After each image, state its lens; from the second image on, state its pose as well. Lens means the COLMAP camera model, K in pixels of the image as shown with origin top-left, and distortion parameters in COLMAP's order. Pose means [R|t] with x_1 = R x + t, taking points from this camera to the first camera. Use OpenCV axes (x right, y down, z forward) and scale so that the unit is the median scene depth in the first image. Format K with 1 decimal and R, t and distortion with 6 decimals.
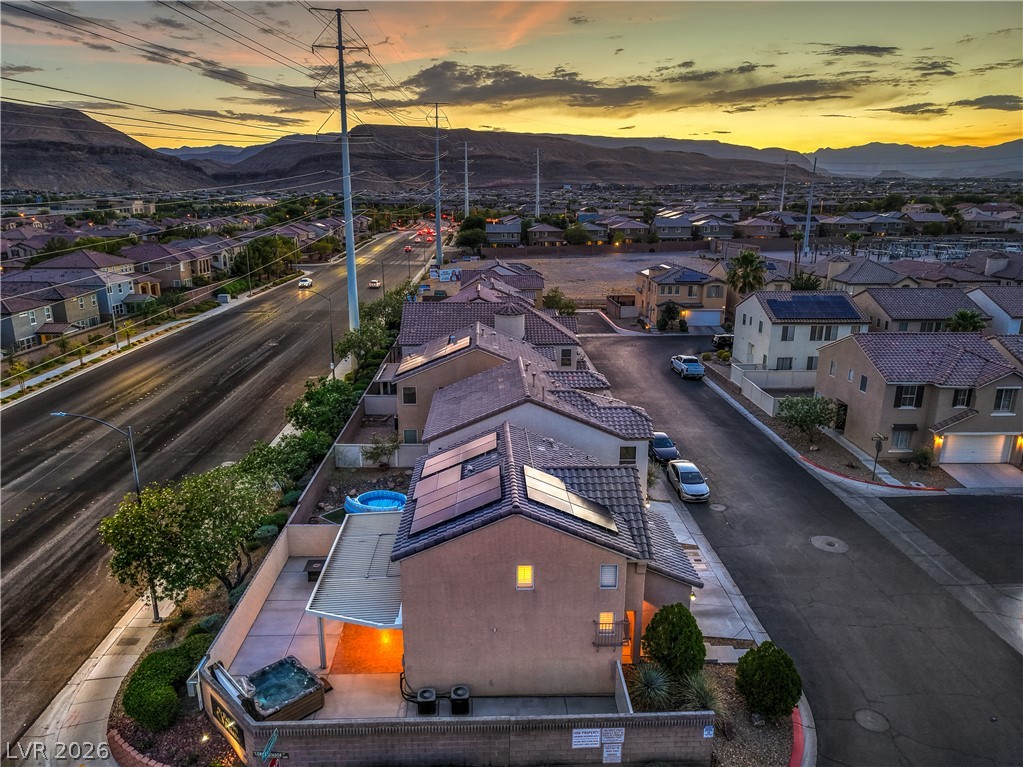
lens RADIAL K [[683.4, 0, 506.2], [0, 683.4, 387.5], [0, 0, 1]] dist [0.058243, -0.074777]
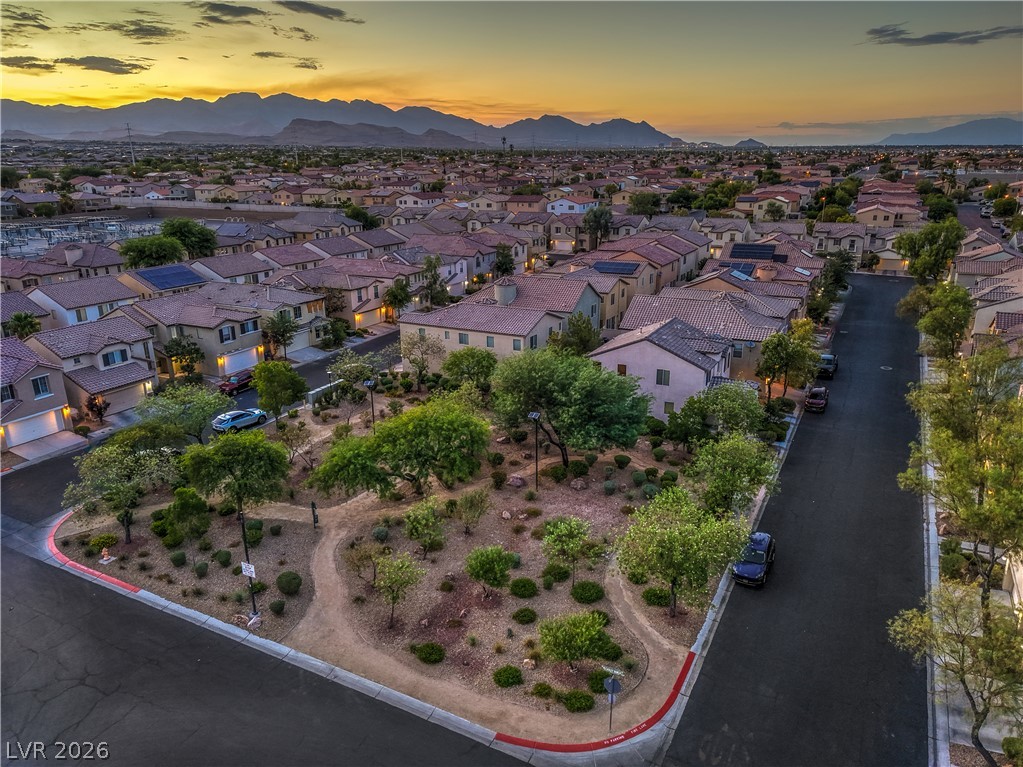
lens RADIAL K [[726.4, 0, 511.5], [0, 726.4, 383.5], [0, 0, 1]] dist [-0.005032, 0.002997]
pose [[0.489364, -0.266872, 0.830242, 0.005101], [0.239486, 0.956549, 0.166313, -0.000314], [-0.838552, 0.117443, 0.532013, -0.114559]]
